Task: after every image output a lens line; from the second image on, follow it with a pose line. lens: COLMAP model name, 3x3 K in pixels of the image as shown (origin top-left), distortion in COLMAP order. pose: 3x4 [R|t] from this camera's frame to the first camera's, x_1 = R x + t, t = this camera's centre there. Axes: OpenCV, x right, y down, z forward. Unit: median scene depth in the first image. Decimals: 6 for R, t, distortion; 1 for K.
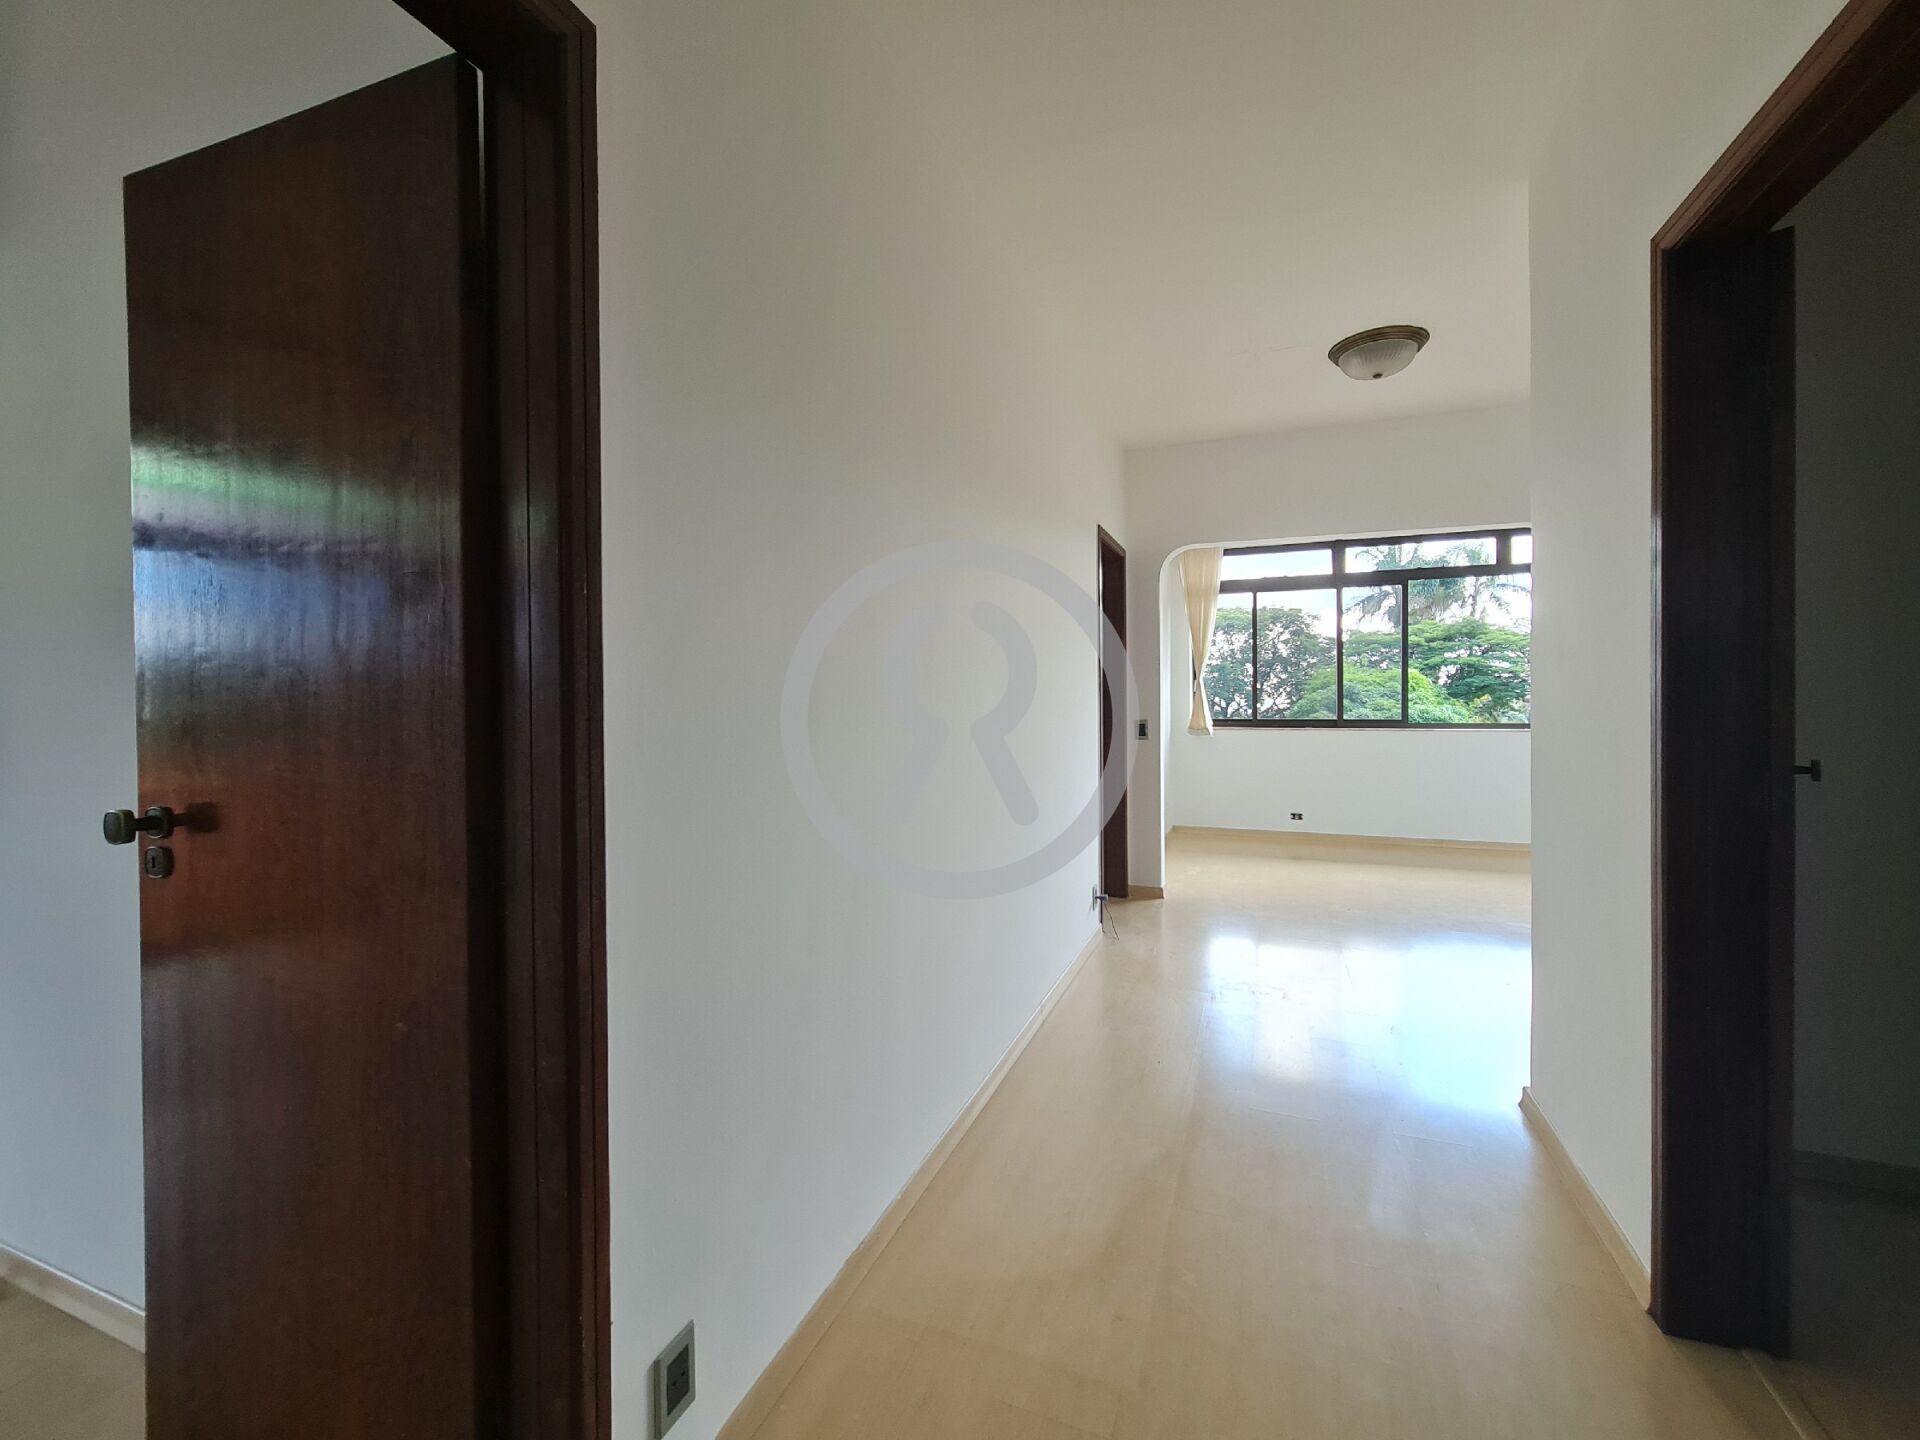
lens RADIAL K [[781.3, 0, 968.4], [0, 781.3, 705.0], [0, 0, 1]] dist [-0.001956, 0.000943]
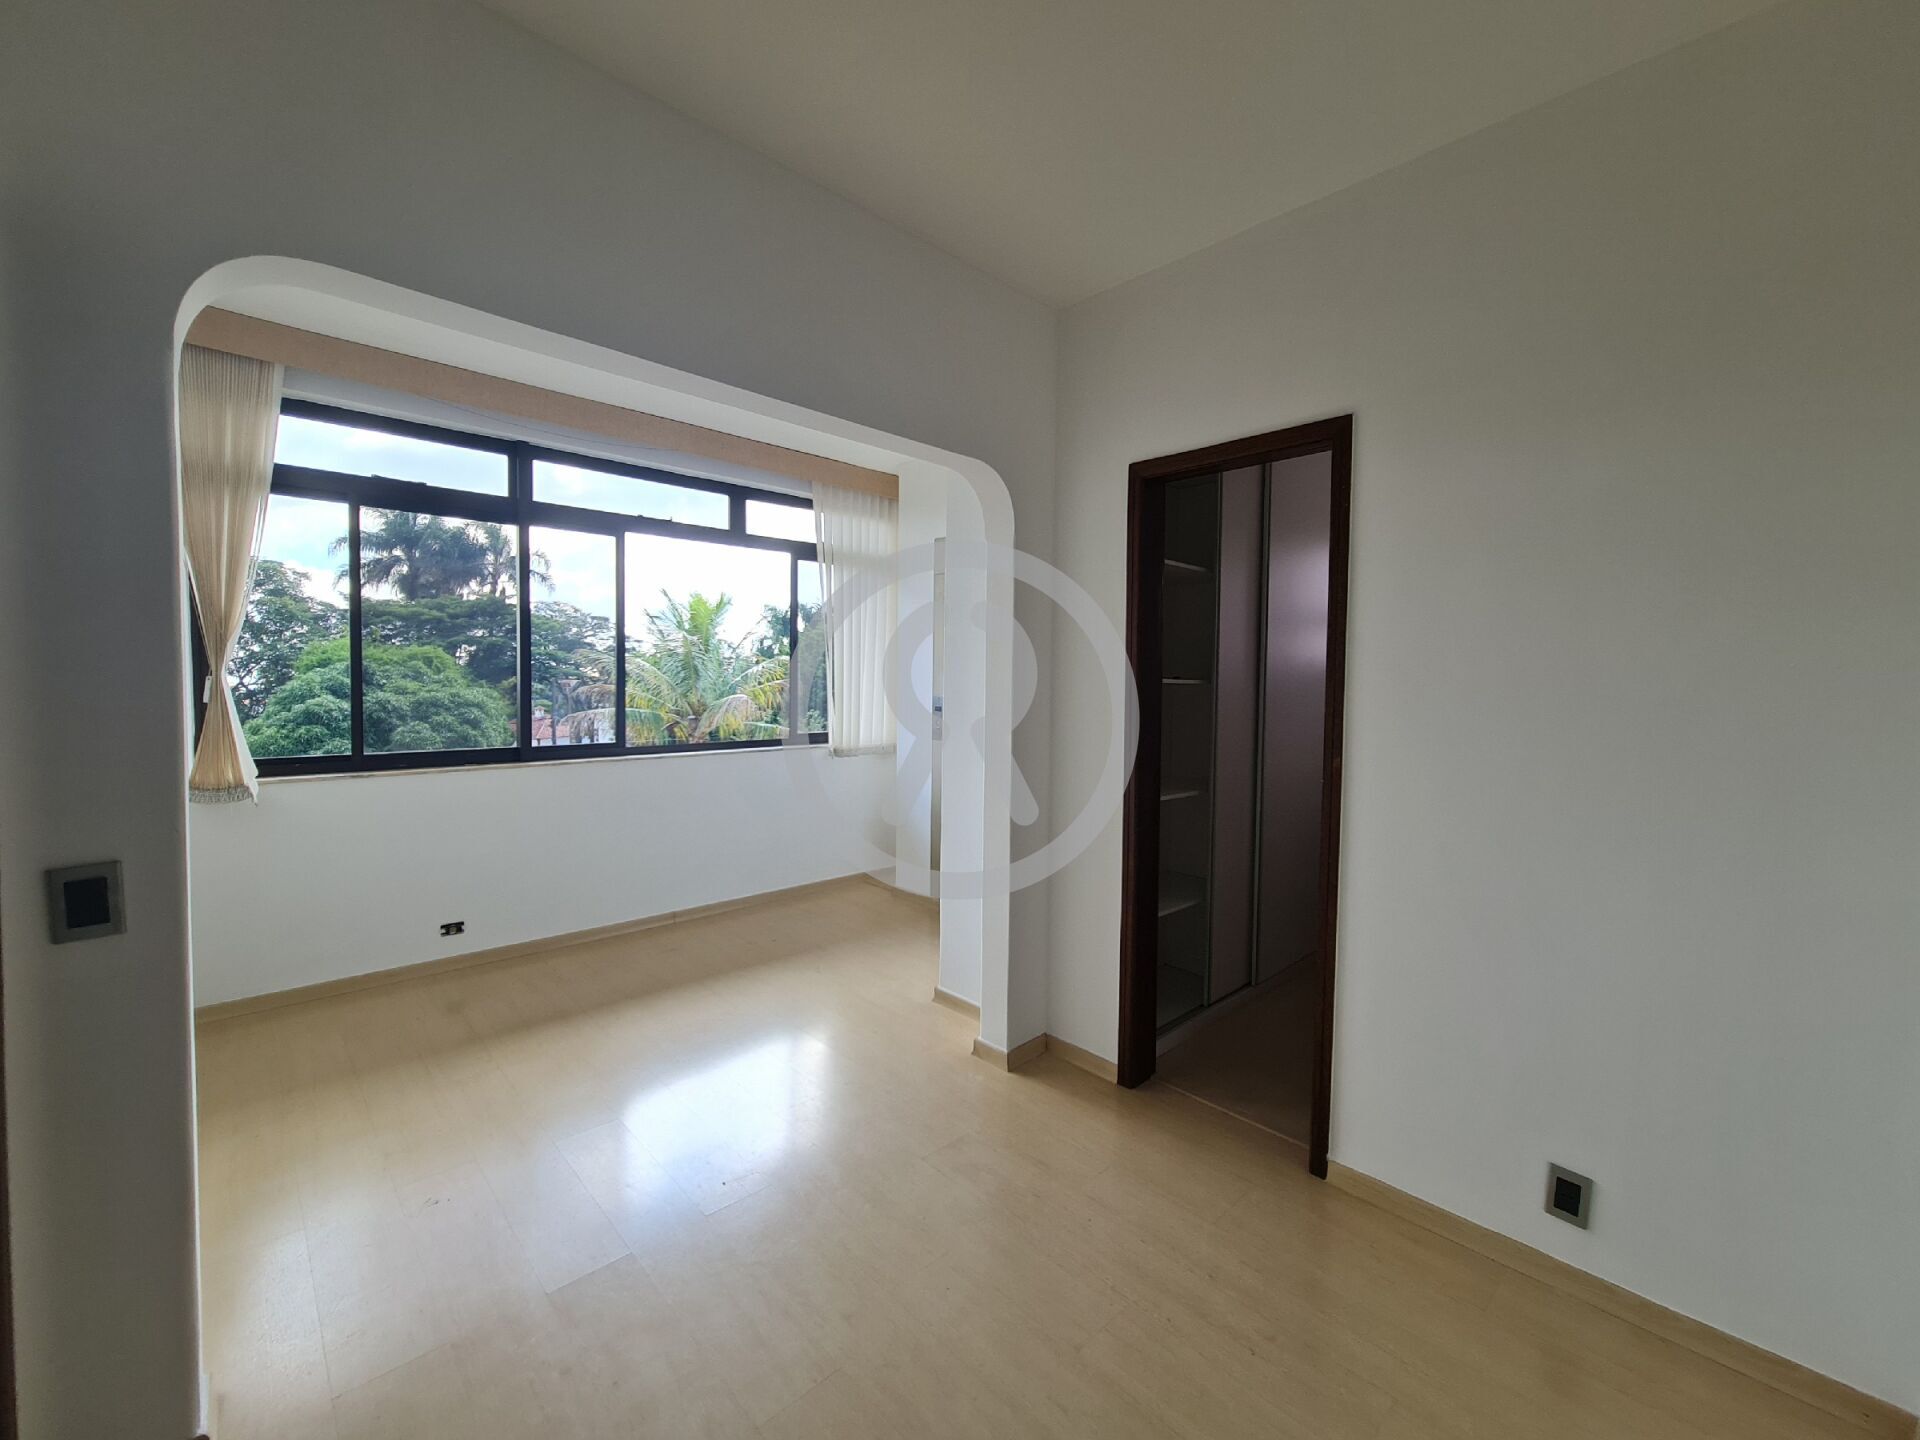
lens RADIAL K [[781.3, 0, 944.5], [0, 781.3, 705.2], [0, 0, 1]] dist [-0.001956, 0.000943]
pose [[0.437659, -0.020881, 0.898899, 0.011621], [-0.005100, 0.999657, 0.025704, -0.004366], [-0.899127, -0.015834, 0.437402, 0.064916]]
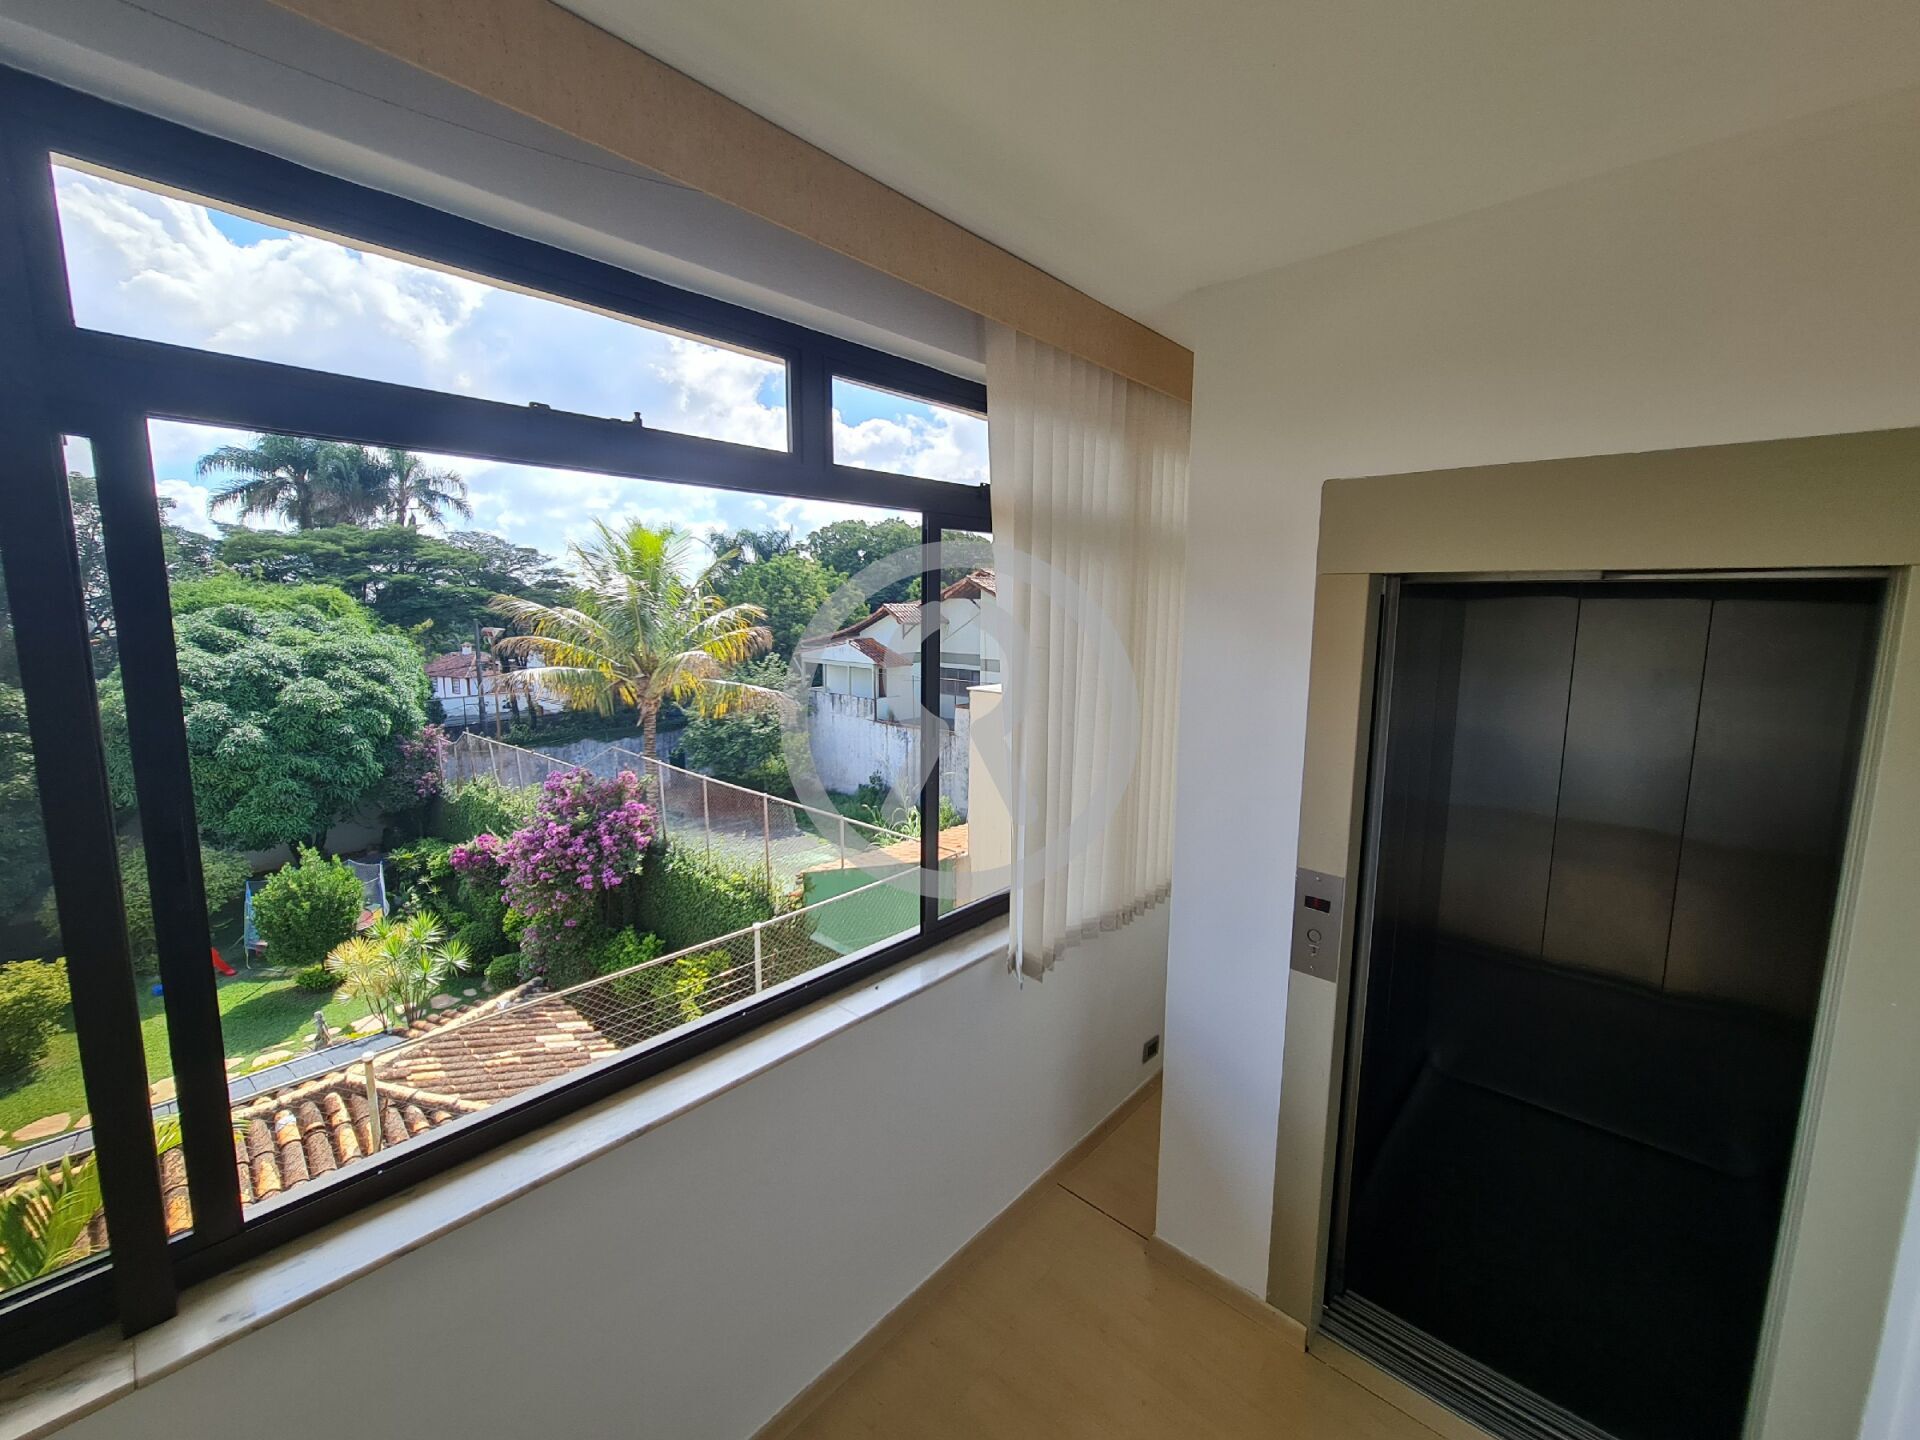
lens RADIAL K [[781.3, 0, 943.8], [0, 781.3, 703.3], [0, 0, 1]] dist [-0.001956, 0.000943]
pose [[0.377607, -0.107157, 0.919745, 0.058470], [0.000539, 0.993307, 0.115506, -0.017097], [-0.925966, -0.043120, 0.375137, 0.114622]]
